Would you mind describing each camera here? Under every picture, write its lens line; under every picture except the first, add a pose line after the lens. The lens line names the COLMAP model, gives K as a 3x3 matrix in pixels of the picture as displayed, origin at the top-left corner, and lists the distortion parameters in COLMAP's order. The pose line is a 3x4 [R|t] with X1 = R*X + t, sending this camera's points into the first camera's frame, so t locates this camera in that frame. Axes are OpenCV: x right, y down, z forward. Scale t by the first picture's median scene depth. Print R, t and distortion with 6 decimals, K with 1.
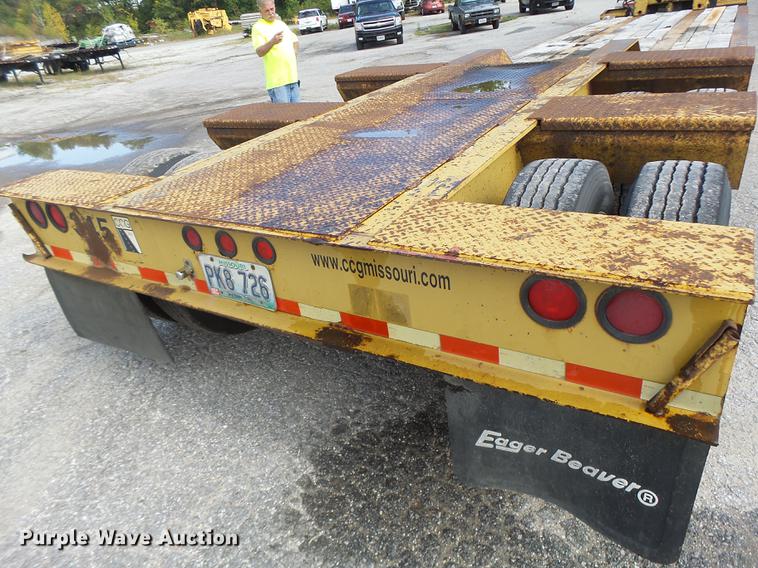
lens RADIAL K [[521.1, 0, 384.0], [0, 521.1, 291.2], [0, 0, 1]] dist [-0.017367, 0.009248]
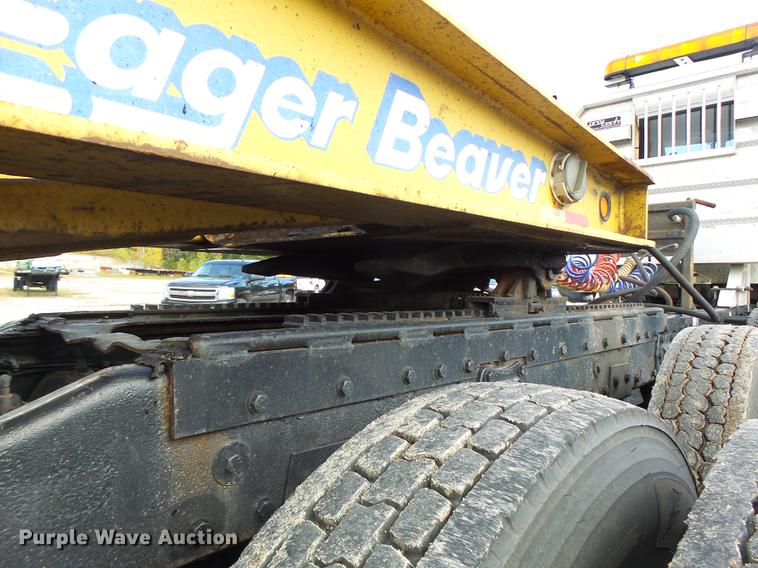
lens RADIAL K [[521.1, 0, 381.5], [0, 521.1, 288.9], [0, 0, 1]] dist [-0.017367, 0.009248]
pose [[0.965324, 0.153622, -0.211066, 0.326047], [-0.234243, 0.866619, -0.440570, -0.292624], [0.115233, 0.474734, 0.872553, 0.473980]]
